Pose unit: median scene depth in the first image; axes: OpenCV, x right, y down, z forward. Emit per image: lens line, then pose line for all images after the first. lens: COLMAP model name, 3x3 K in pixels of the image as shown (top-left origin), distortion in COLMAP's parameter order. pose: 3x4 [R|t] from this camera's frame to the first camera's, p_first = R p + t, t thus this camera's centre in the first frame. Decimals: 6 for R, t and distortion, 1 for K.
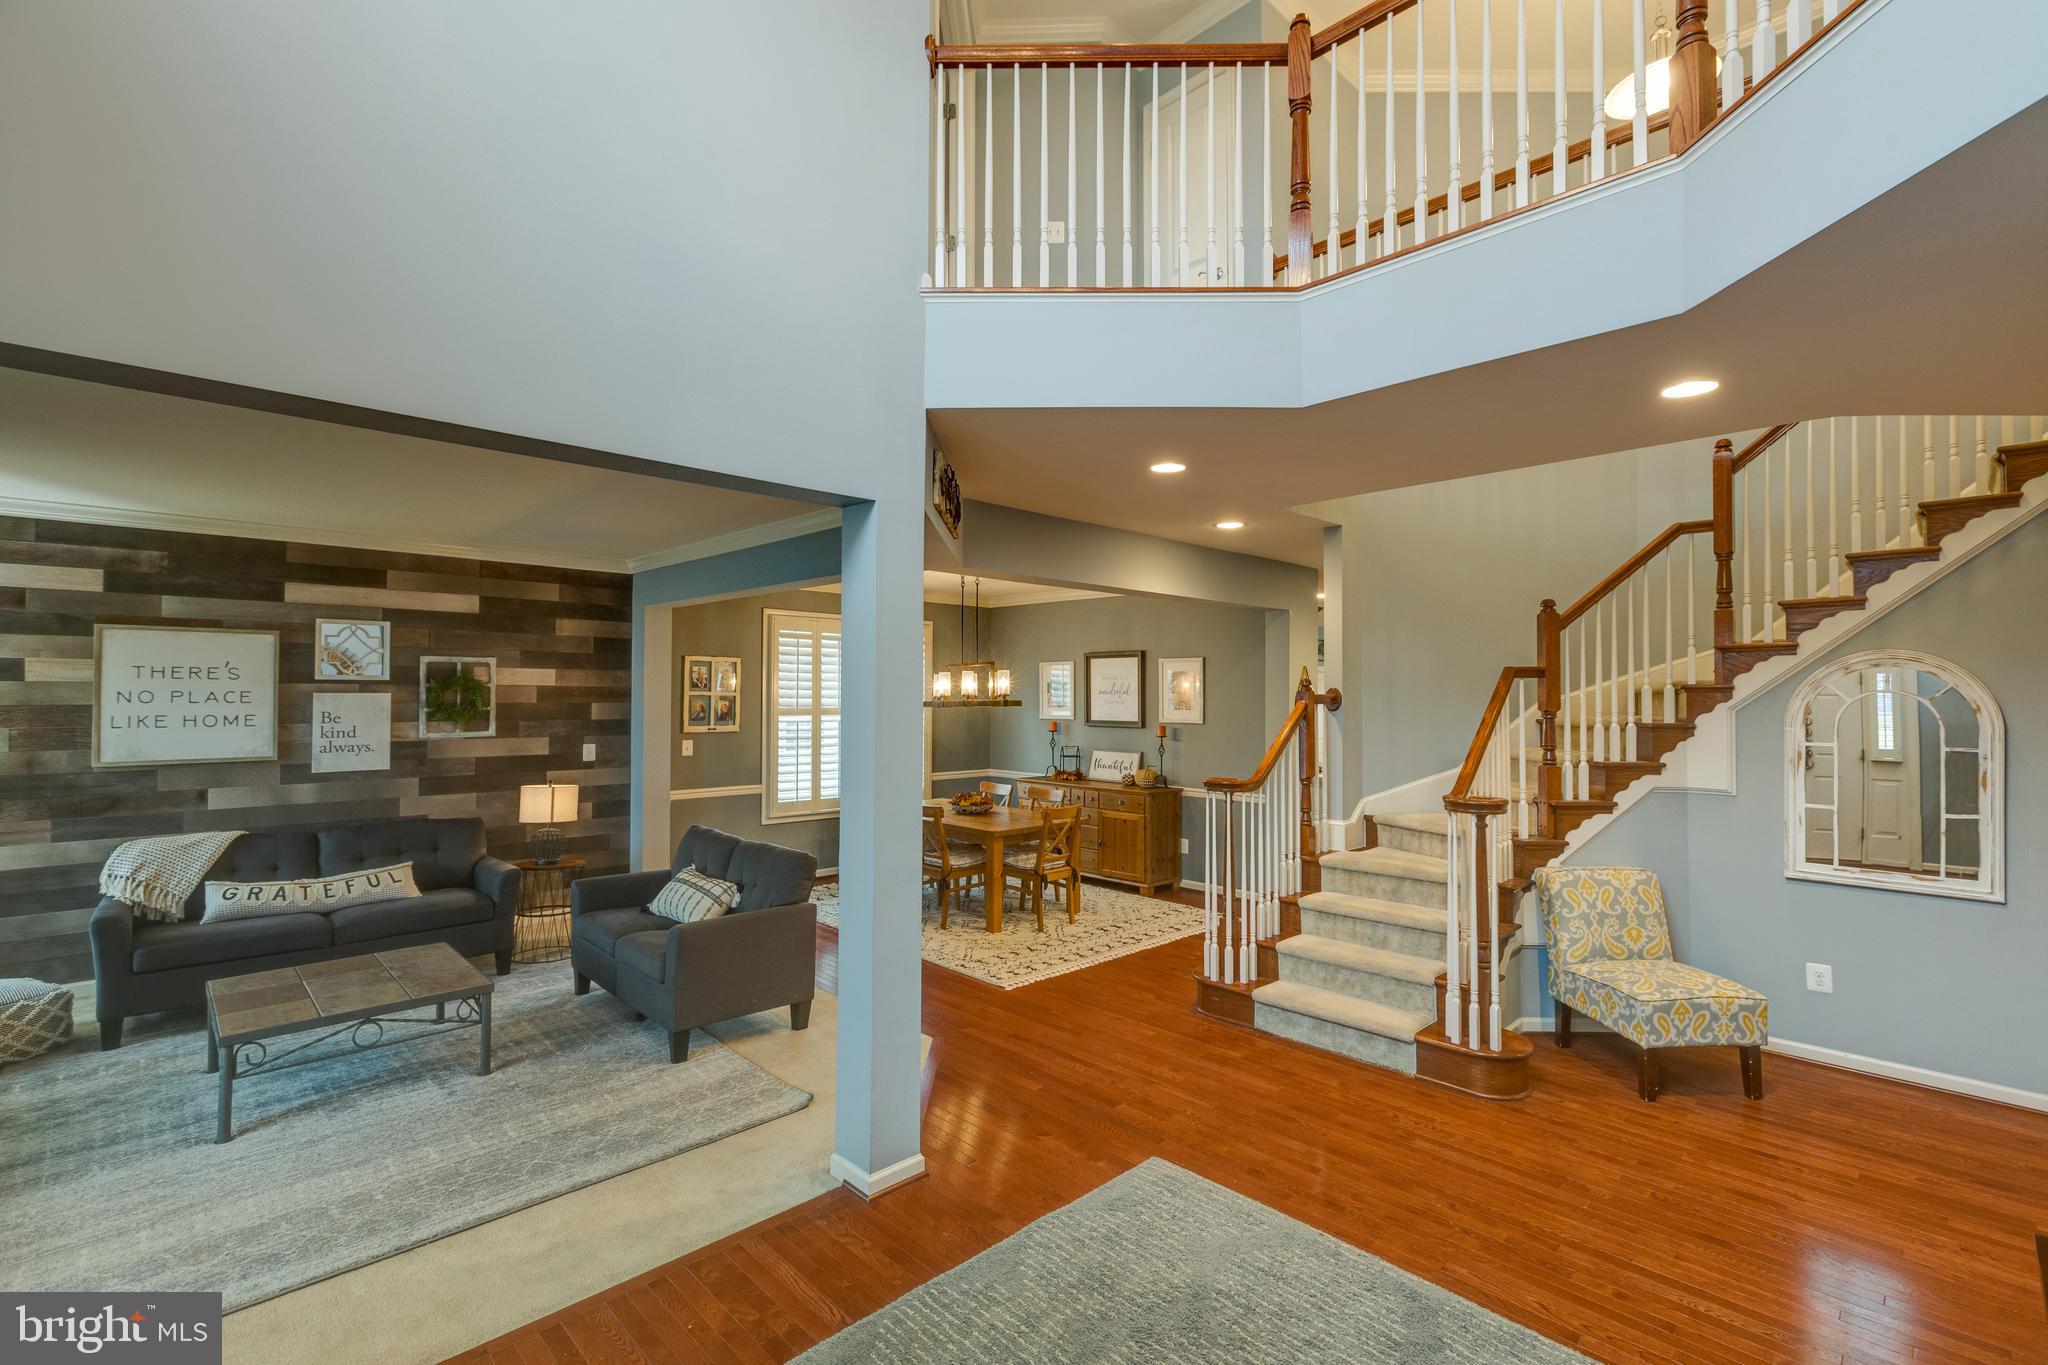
lens RADIAL K [[908.7, 0, 1032.9], [0, 908.7, 676.7], [0, 0, 1]] dist [0.003405, -0.002282]
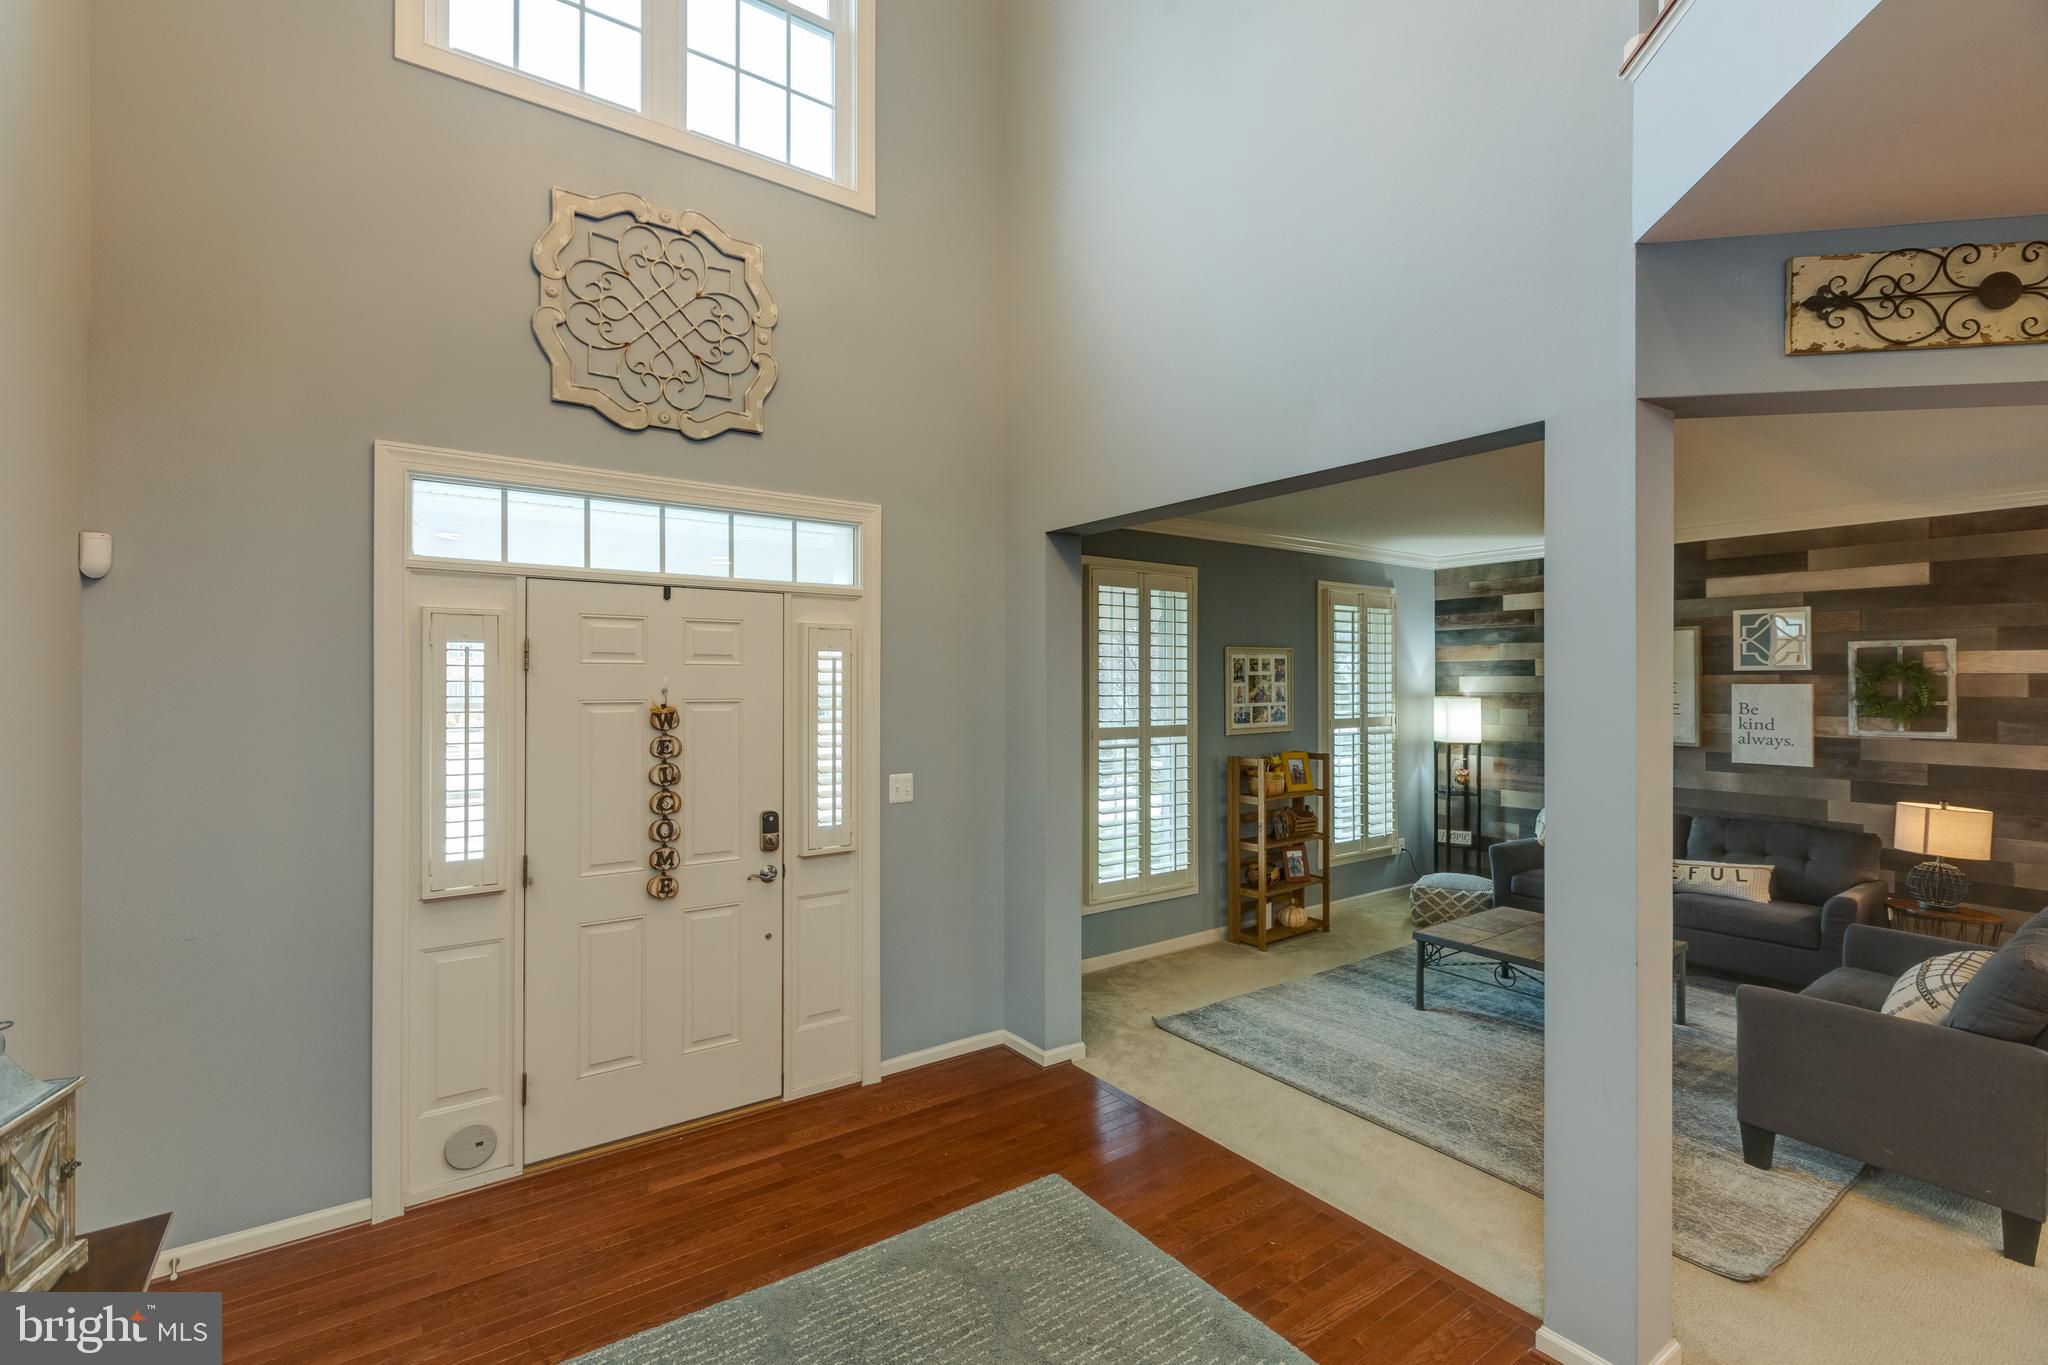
lens RADIAL K [[908.7, 0, 1028.1], [0, 908.7, 677.9], [0, 0, 1]] dist [0.003405, -0.002282]
pose [[-0.152947, -0.007997, -0.988202, 0.323355], [0.017704, 0.999785, -0.010831, 0.007739], [0.988076, -0.019152, -0.152773, 0.361585]]
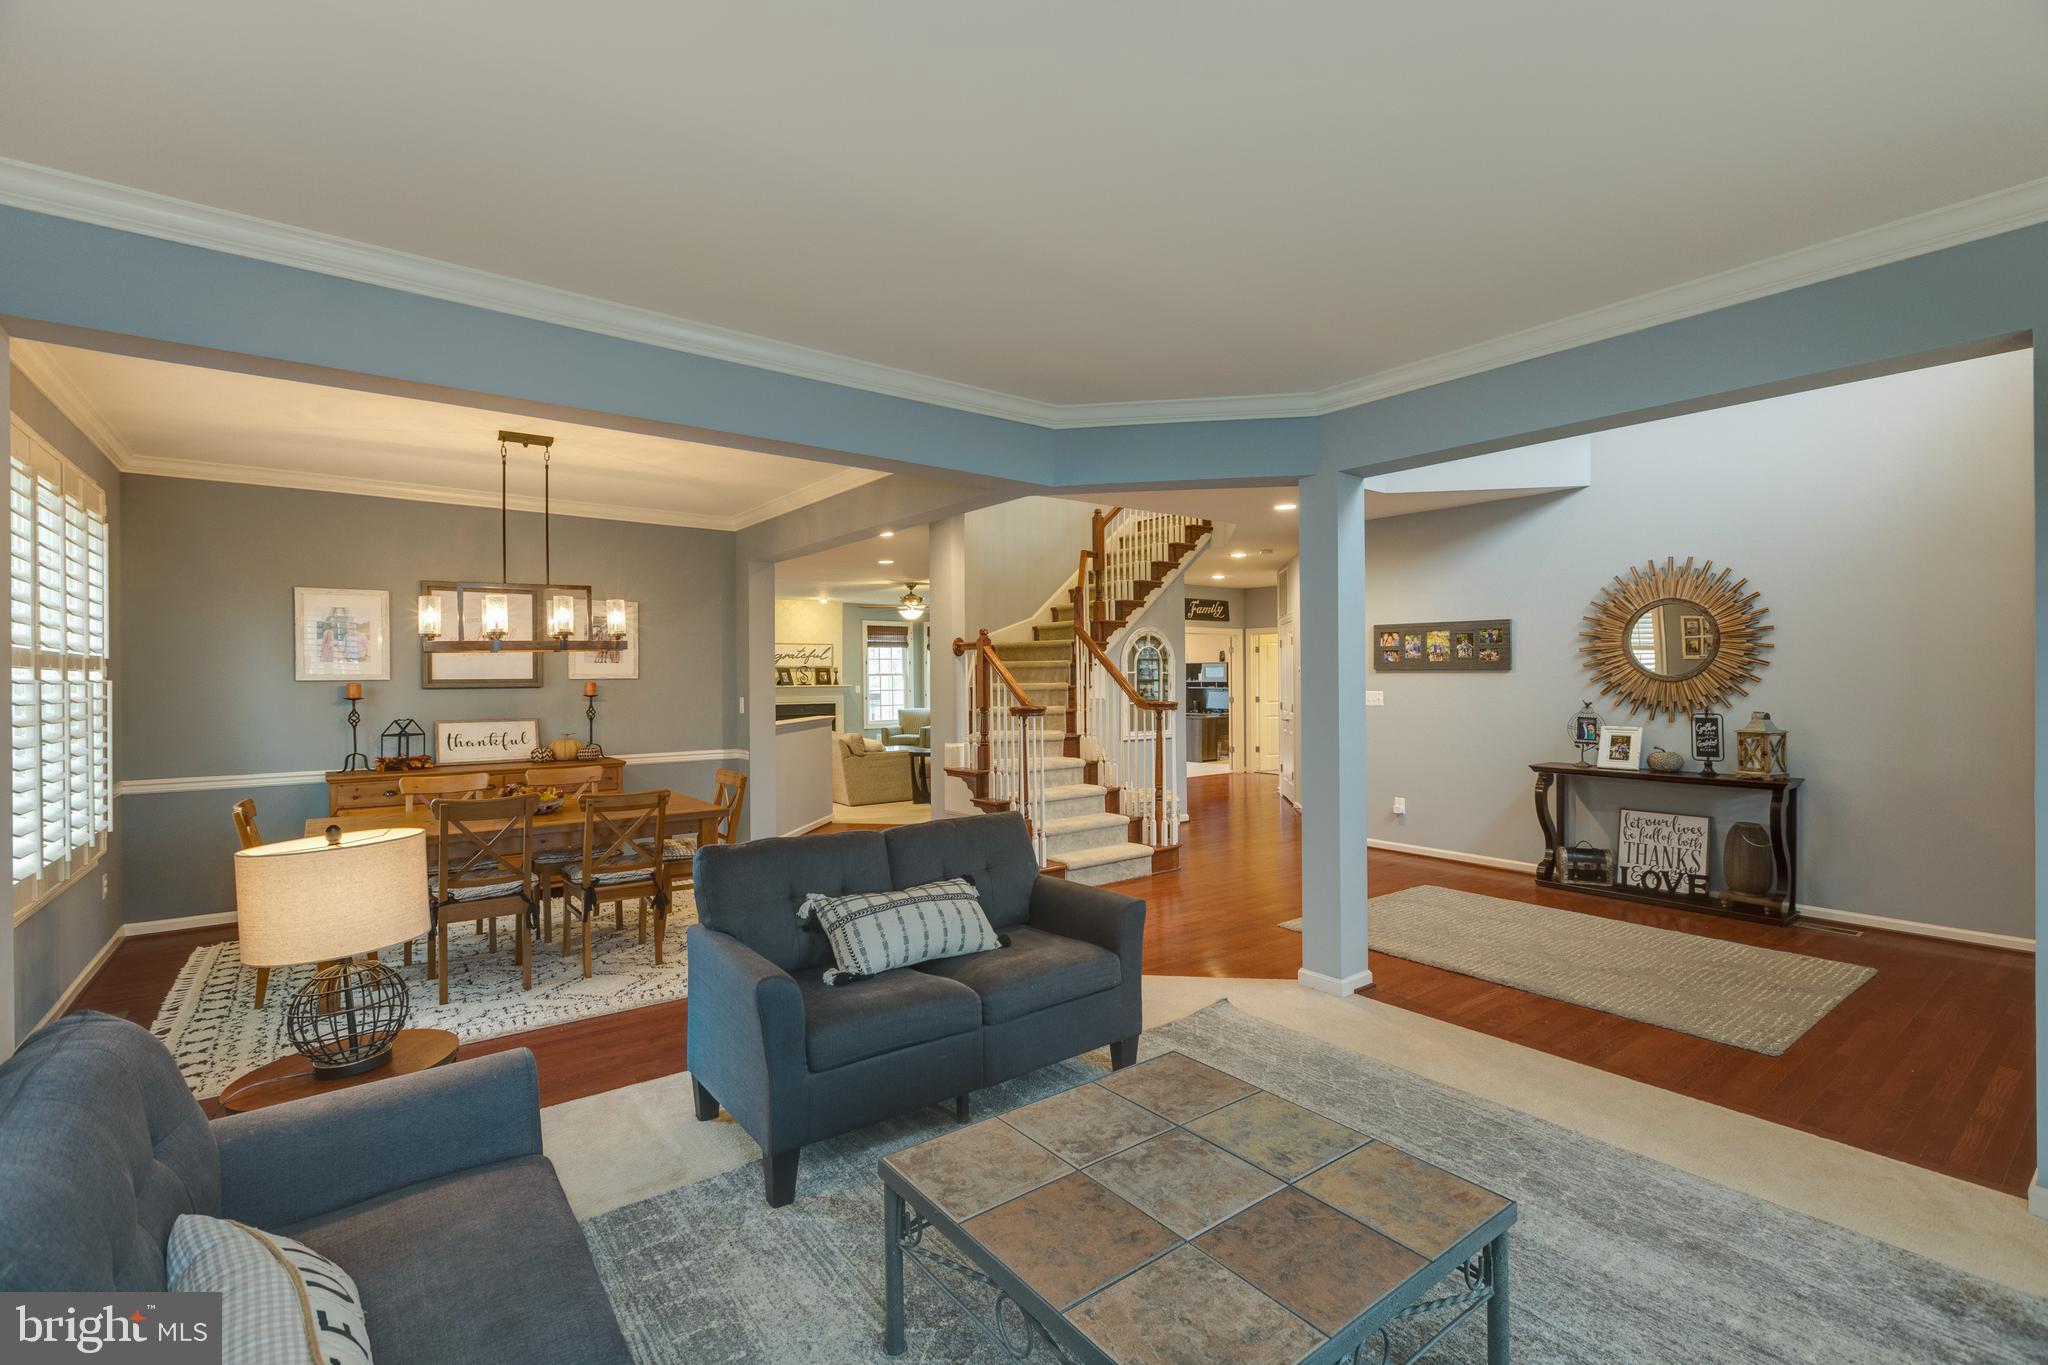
lens RADIAL K [[908.7, 0, 1030.9], [0, 908.7, 674.9], [0, 0, 1]] dist [0.003405, -0.002282]
pose [[0.120431, -0.003891, 0.992714, -0.820353], [-0.010942, 0.999926, 0.005247, 0.052069], [-0.992661, -0.011495, 0.120379, 0.689587]]
